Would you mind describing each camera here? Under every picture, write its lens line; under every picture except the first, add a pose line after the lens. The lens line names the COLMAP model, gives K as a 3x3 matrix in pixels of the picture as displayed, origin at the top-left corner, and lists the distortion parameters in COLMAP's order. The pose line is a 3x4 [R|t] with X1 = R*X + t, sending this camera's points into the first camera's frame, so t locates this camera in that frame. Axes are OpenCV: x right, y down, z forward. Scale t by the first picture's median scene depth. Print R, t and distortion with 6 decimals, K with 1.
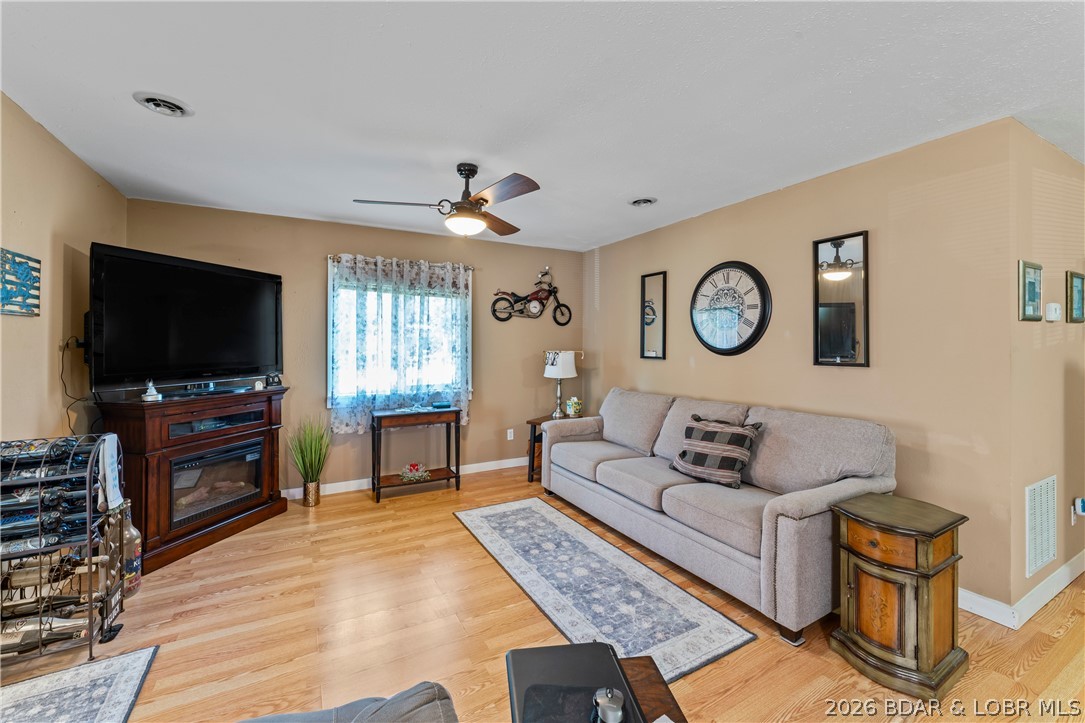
lens RADIAL K [[438.9, 0, 562.1], [0, 438.9, 343.7], [0, 0, 1]] dist [-0.003027, 0.000222]
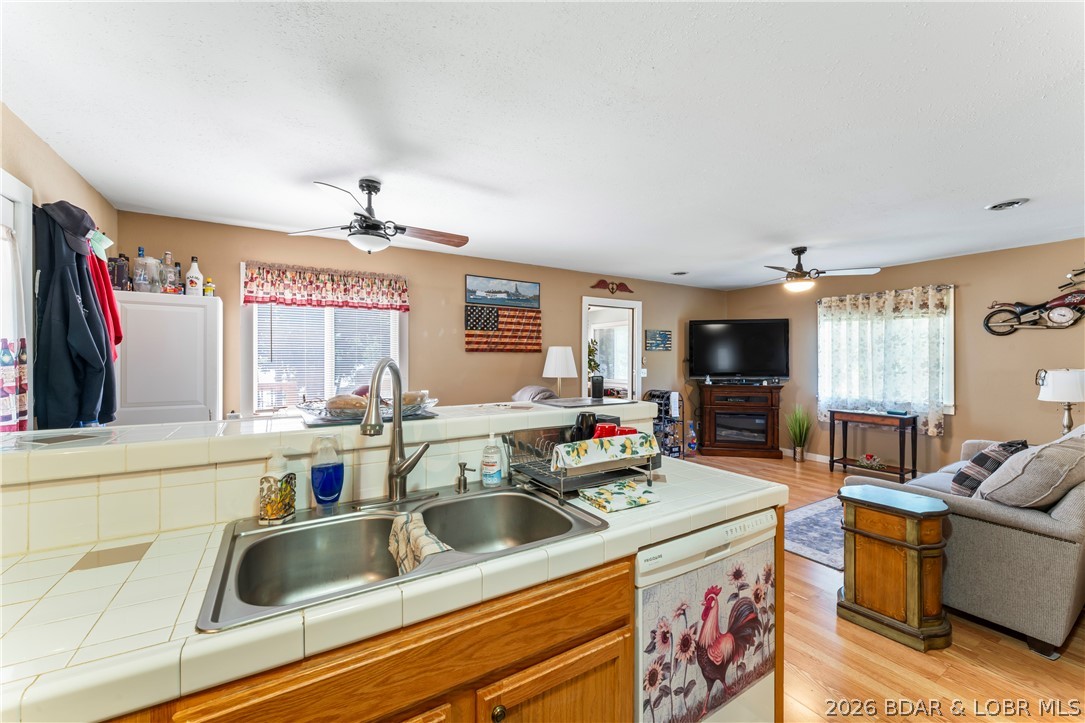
lens RADIAL K [[438.9, 0, 534.7], [0, 438.9, 360.8], [0, 0, 1]] dist [-0.003027, 0.000222]
pose [[0.038896, 0.001993, -0.999241, 0.977452], [-0.000916, 0.999998, 0.001959, 0.001200], [0.999243, 0.000839, 0.038898, -0.015521]]
